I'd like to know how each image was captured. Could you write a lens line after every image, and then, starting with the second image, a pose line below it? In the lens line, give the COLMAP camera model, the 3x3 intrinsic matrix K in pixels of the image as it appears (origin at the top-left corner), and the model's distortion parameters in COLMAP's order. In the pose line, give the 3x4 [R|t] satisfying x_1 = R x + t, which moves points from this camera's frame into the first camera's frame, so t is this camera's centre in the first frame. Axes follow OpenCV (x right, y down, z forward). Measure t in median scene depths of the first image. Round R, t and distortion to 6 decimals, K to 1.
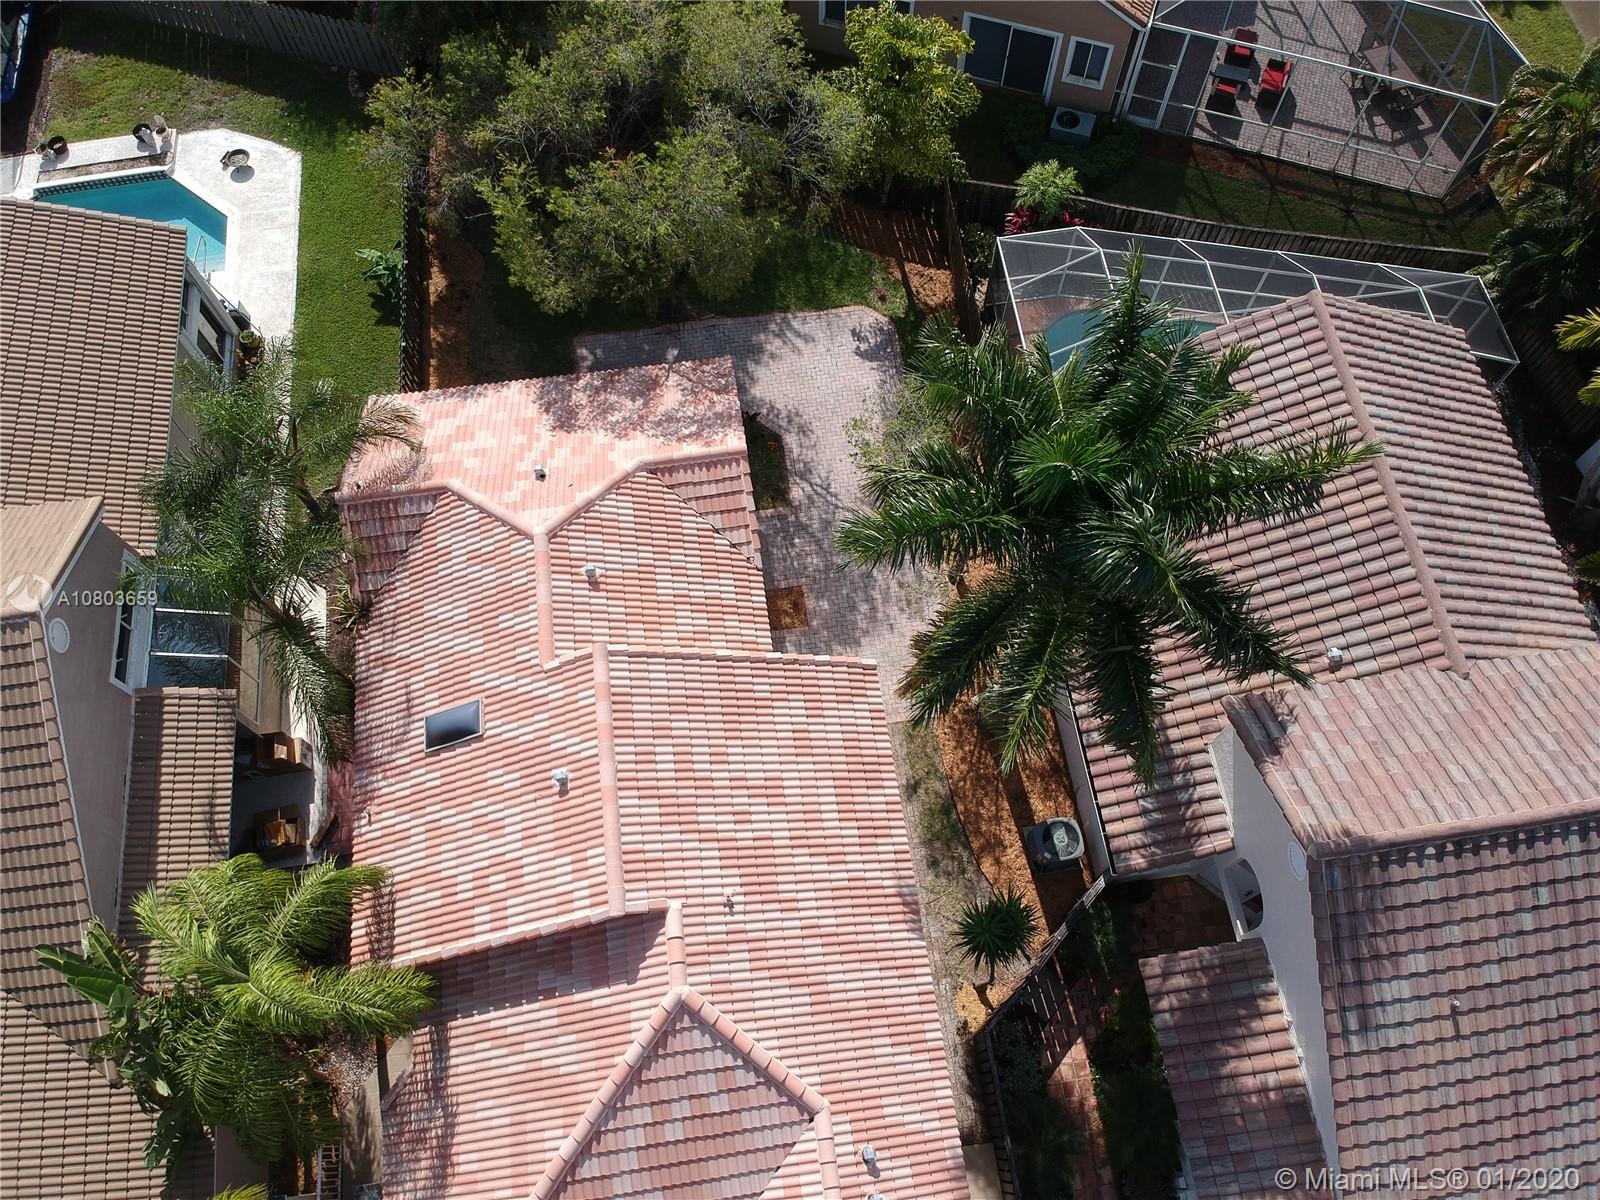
lens RADIAL K [[1178.1, 0, 833.5], [0, 1178.1, 603.0], [0, 0, 1]] dist [0.115436, -0.177568]
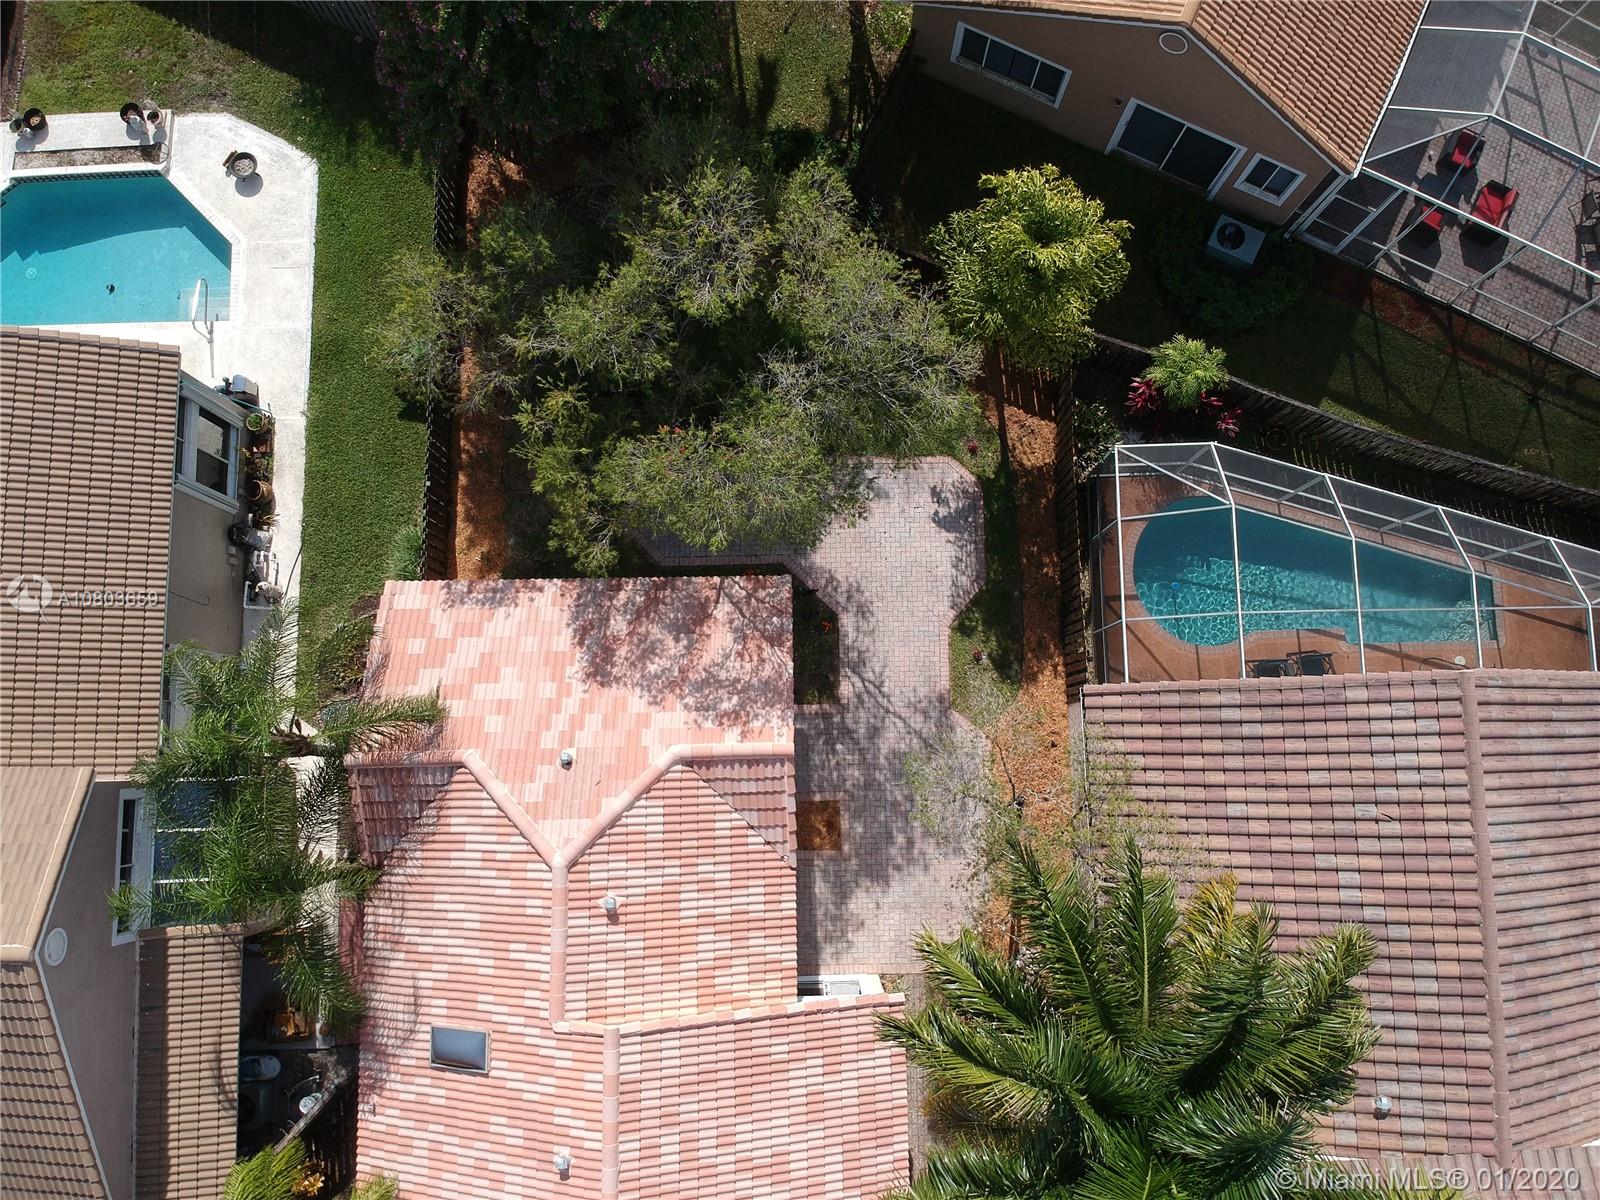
lens RADIAL K [[1167.5, 0, 832.4], [0, 1167.5, 629.8], [0, 0, 1]] dist [0.132659, -0.205573]
pose [[0.991513, 0.129753, -0.008125, -0.045280], [-0.121927, 0.949760, 0.288254, -0.446600], [0.045119, -0.284817, 0.957520, 0.155119]]
